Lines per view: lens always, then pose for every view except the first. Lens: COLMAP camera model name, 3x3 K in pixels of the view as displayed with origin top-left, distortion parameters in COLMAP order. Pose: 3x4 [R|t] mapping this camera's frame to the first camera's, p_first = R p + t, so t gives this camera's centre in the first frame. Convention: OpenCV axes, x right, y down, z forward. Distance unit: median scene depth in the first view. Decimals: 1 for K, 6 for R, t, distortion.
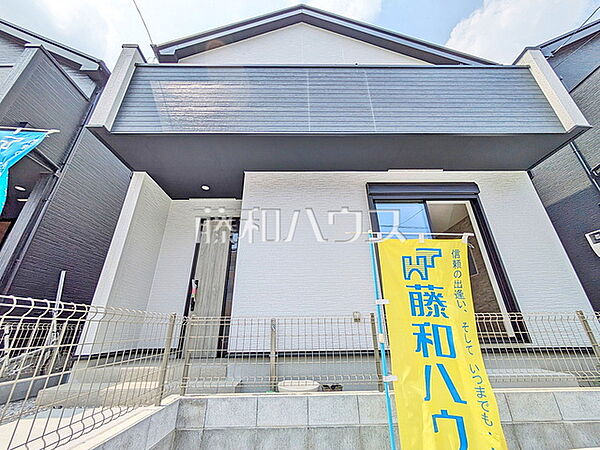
lens RADIAL K [[234.7, 0, 298.9], [0, 234.7, 226.7], [0, 0, 1]] dist [0.001065, 0.001262]
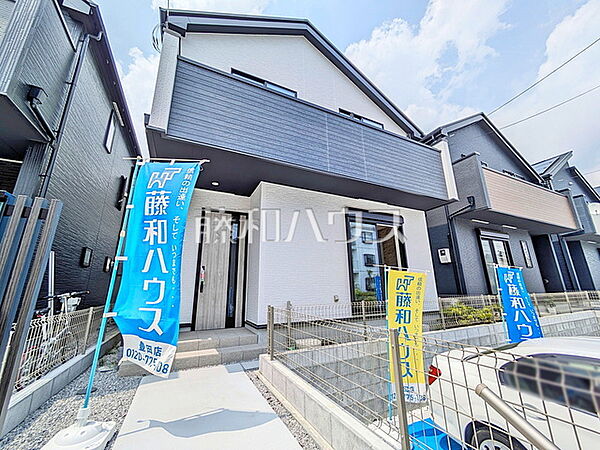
lens RADIAL K [[234.7, 0, 298.7], [0, 234.7, 227.0], [0, 0, 1]] dist [0.001065, 0.001262]
pose [[0.906957, 0.106693, 0.407487, -0.623920], [-0.165484, 0.979859, 0.111764, -0.204457], [-0.387355, -0.168798, 0.906346, -0.229730]]
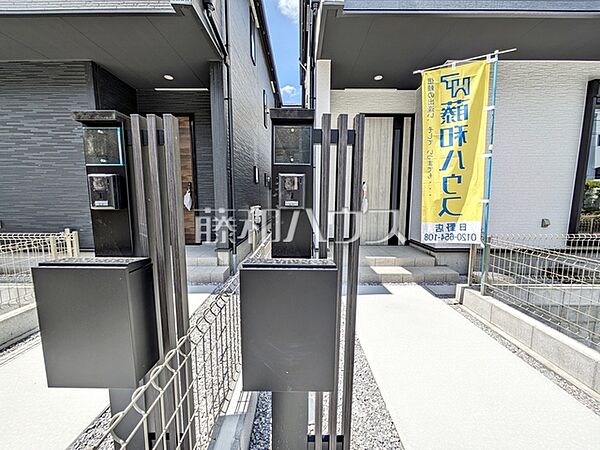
lens RADIAL K [[234.7, 0, 302.7], [0, 234.7, 224.4], [0, 0, 1]] dist [0.001065, 0.001262]
pose [[0.999949, 0.009941, -0.002037, -0.885161], [-0.007559, 0.863650, 0.504036, -0.175047], [0.006769, -0.503995, 0.863680, -0.020722]]
